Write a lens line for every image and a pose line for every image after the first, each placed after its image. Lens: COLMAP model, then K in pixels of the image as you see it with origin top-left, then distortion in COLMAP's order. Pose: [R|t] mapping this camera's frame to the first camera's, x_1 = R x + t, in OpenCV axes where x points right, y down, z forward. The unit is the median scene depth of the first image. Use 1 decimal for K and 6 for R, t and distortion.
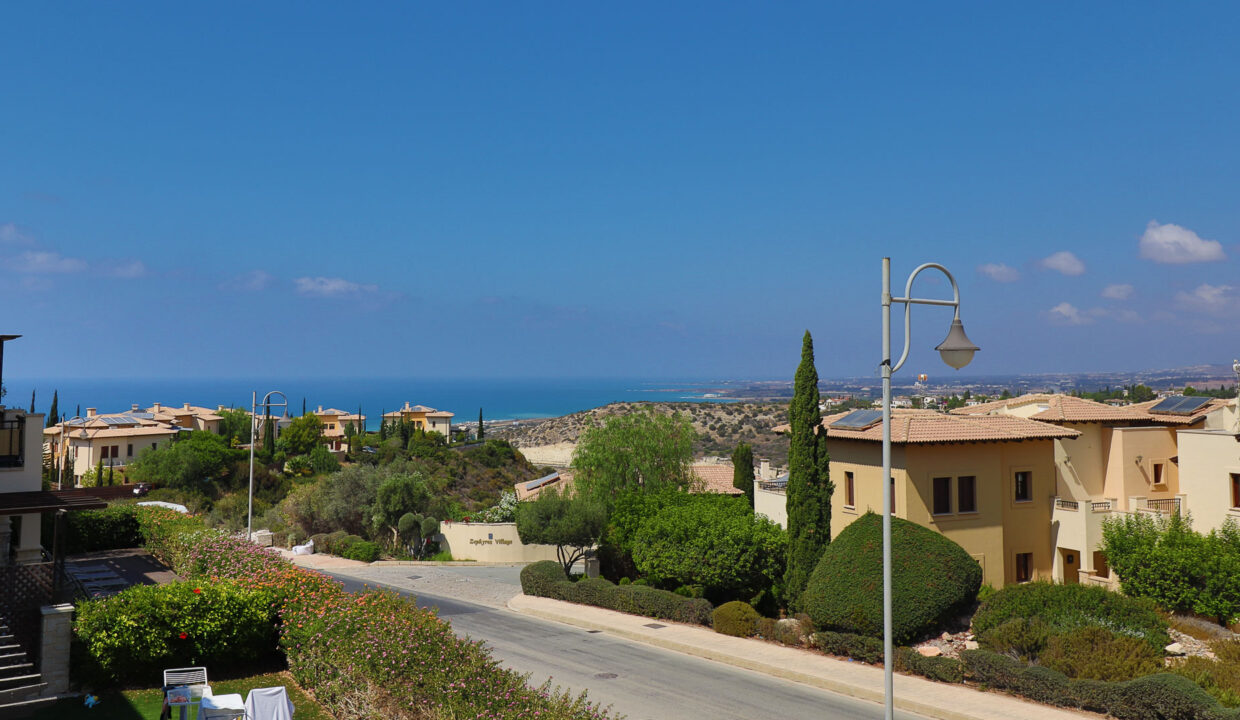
lens RADIAL K [[1124.4, 0, 618.0], [0, 1124.4, 285.0], [0, 0, 1]] dist [0.007650, -0.003668]
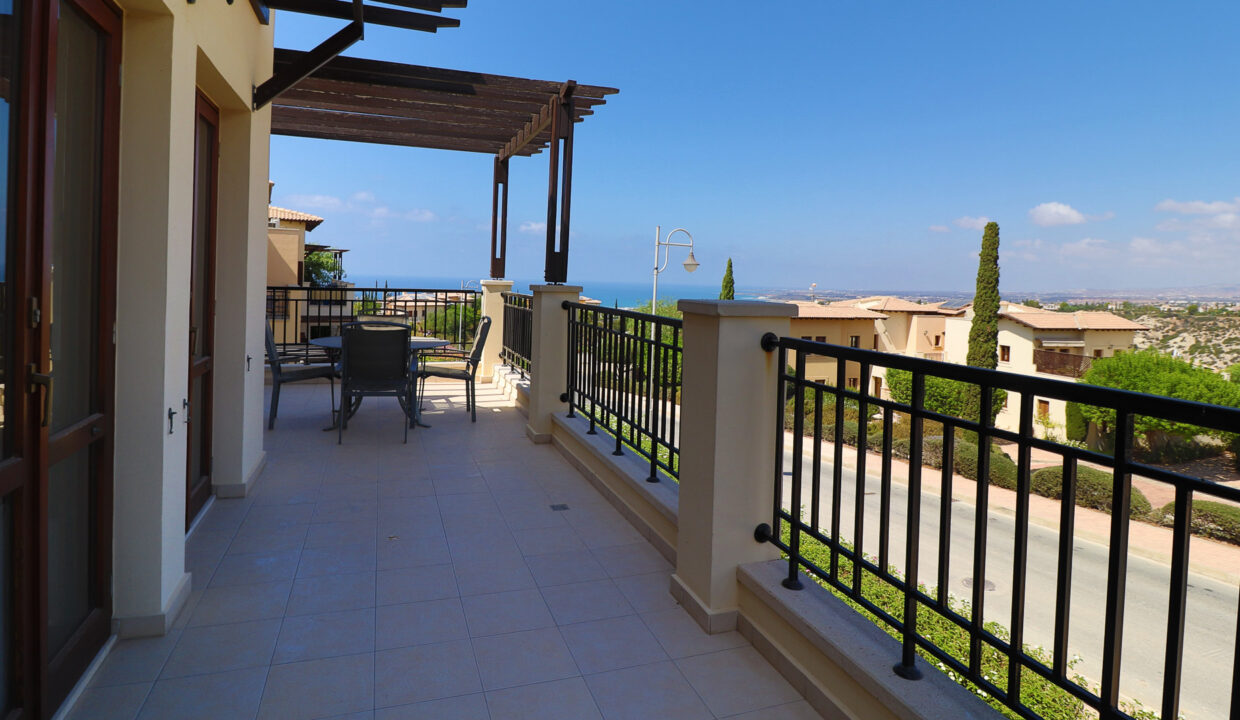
lens RADIAL K [[663.3, 0, 619.2], [0, 663.3, 286.2], [0, 0, 1]] dist [-0.011272, -0.010266]
pose [[0.990550, 0.032219, -0.133317, 0.103700], [-0.020683, 0.995991, 0.087026, -0.005350], [0.135586, -0.083446, 0.987245, -0.135469]]
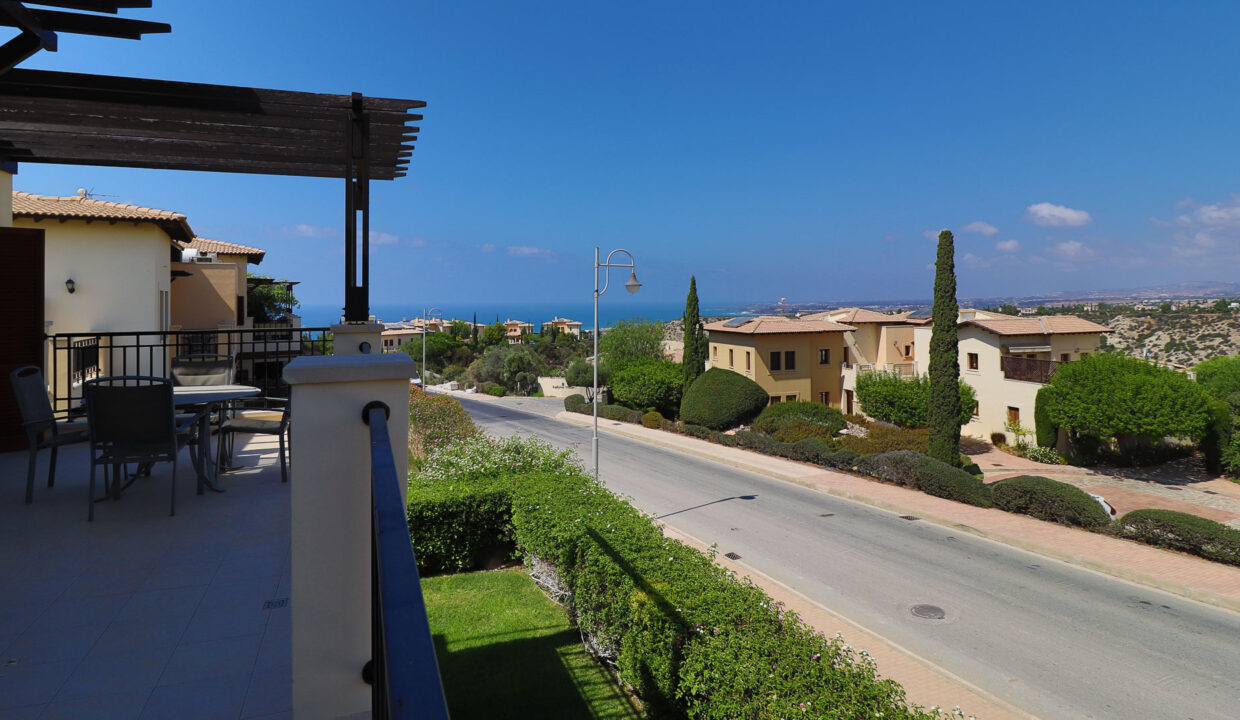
lens RADIAL K [[663.3, 0, 619.2], [0, 663.3, 286.2], [0, 0, 1]] dist [-0.011272, -0.010266]
pose [[0.994065, -0.008647, -0.108440, 0.129005], [0.014872, 0.998279, 0.056732, -0.006295], [0.107763, -0.058008, 0.992483, -0.118301]]
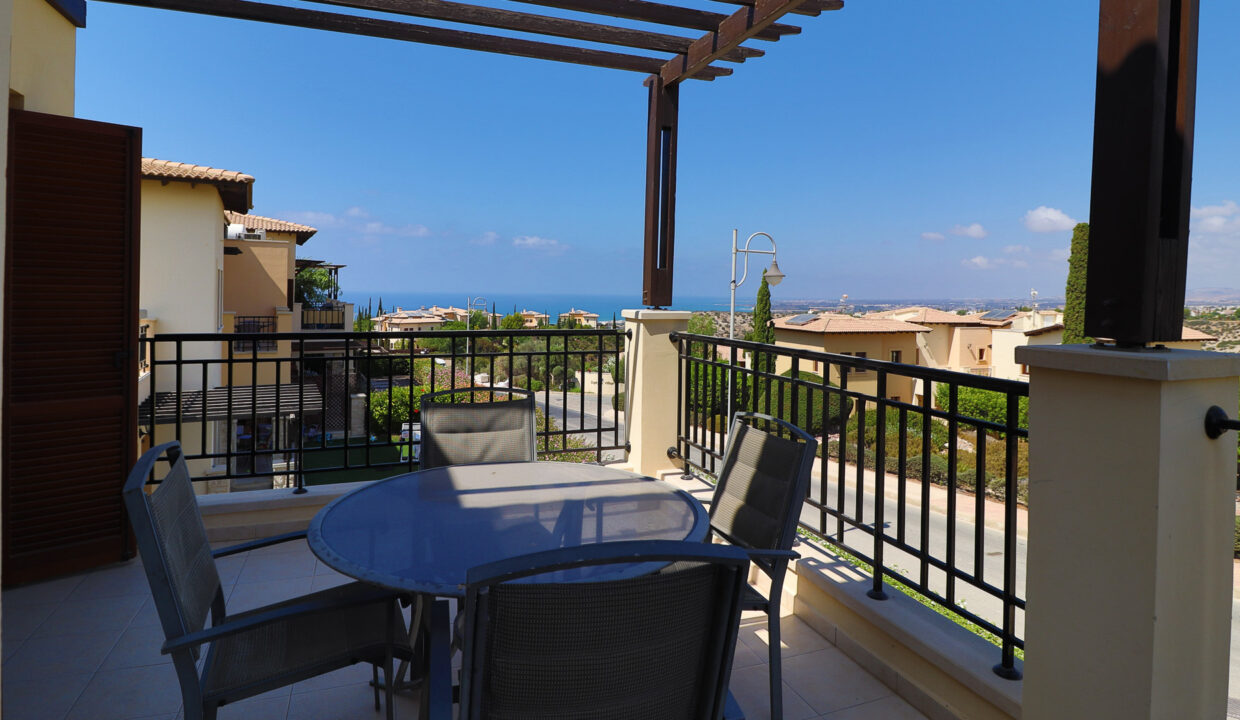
lens RADIAL K [[663.3, 0, 619.2], [0, 663.3, 286.2], [0, 0, 1]] dist [-0.011272, -0.010266]
pose [[0.992351, 0.014920, -0.122542, 0.052975], [-0.006649, 0.997688, 0.067633, -0.000545], [0.123267, -0.066301, 0.990156, -0.057895]]
